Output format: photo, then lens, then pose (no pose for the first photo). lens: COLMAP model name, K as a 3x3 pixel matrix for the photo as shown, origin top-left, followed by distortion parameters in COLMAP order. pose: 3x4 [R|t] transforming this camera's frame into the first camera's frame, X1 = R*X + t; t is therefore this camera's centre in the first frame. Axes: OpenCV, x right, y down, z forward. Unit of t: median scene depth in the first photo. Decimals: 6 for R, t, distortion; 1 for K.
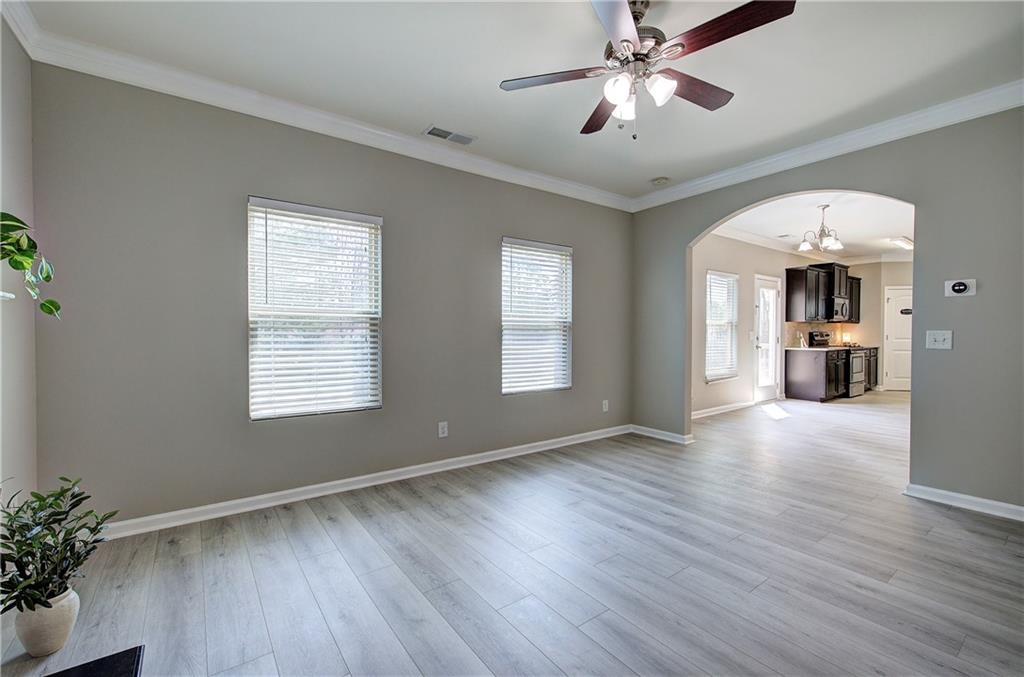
lens RADIAL K [[435.6, 0, 512.0], [0, 435.6, 338.5], [0, 0, 1]] dist [0.000532, -0.000128]
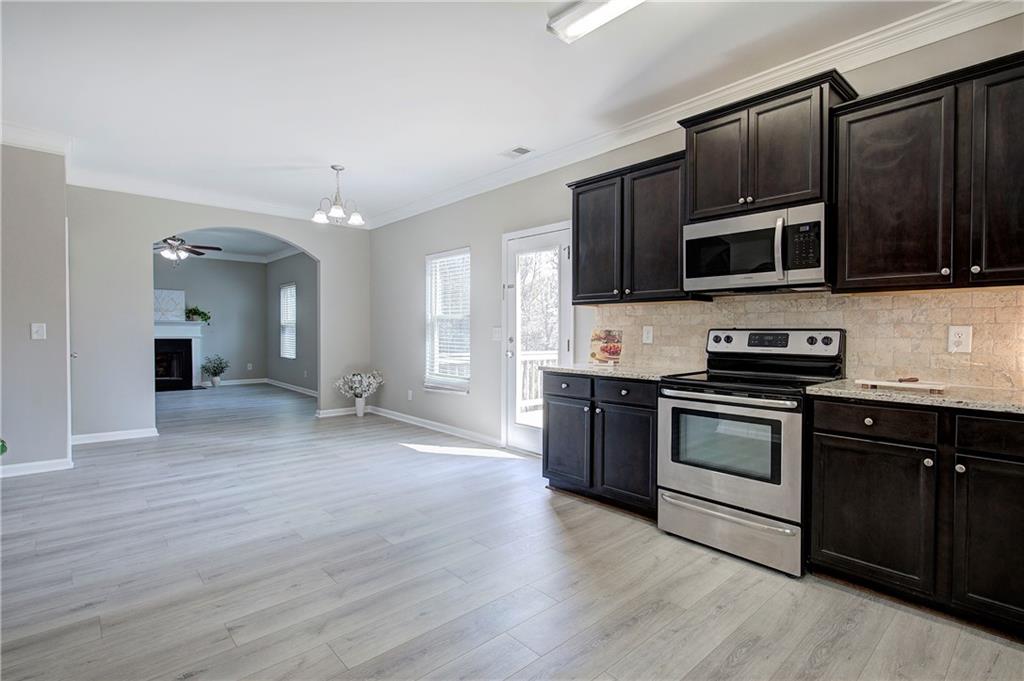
lens RADIAL K [[488.4, 0, 512.0], [0, 488.4, 340.5], [0, 0, 1]] dist [-0.001212, -0.000033]
pose [[0.093618, 0.020876, -0.995389, 1.052966], [-0.018292, 0.999647, 0.019245, -0.010215], [0.995440, 0.016406, 0.093967, 0.799049]]
